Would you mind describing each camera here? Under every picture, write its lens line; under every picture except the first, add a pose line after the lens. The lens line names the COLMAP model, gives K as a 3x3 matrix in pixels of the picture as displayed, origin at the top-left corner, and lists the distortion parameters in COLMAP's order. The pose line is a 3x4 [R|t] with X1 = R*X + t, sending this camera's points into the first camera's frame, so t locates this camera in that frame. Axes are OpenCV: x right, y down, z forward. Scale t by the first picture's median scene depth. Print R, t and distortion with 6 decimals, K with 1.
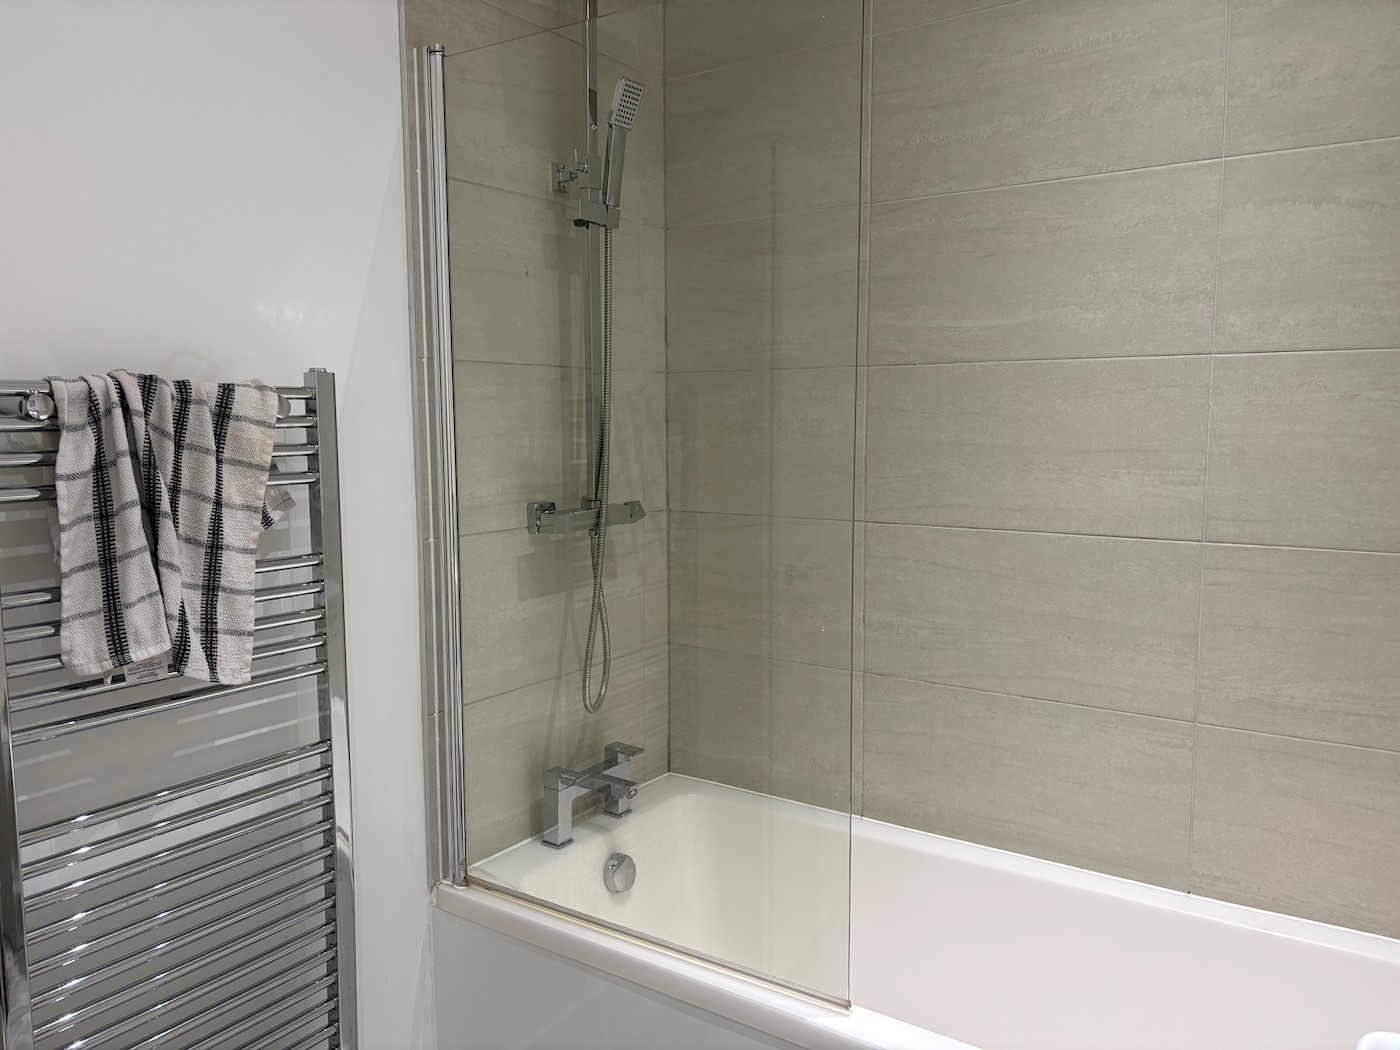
lens RADIAL K [[1059.3, 0, 696.6], [0, 1059.3, 527.3], [0, 0, 1]] dist [0.054754, -0.057107]
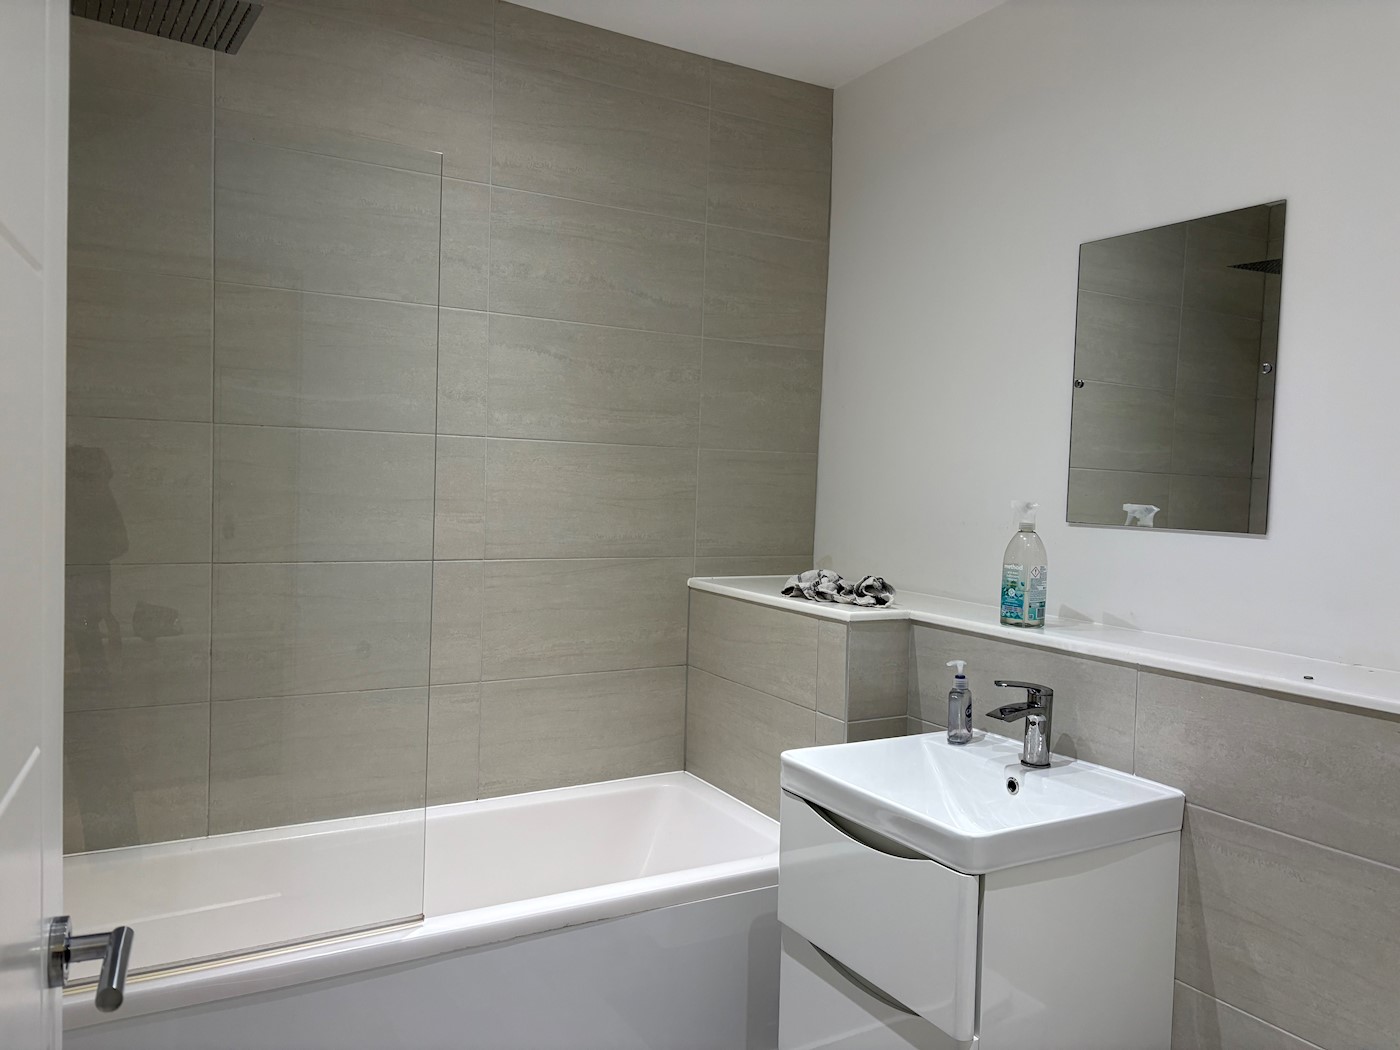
lens RADIAL K [[1059.3, 0, 696.6], [0, 1059.3, 527.3], [0, 0, 1]] dist [0.054754, -0.057107]
pose [[0.426457, -0.026483, 0.904120, -0.755589], [0.062102, 0.998070, -0.000058, -0.013710], [-0.902373, 0.056172, 0.427279, 0.084008]]
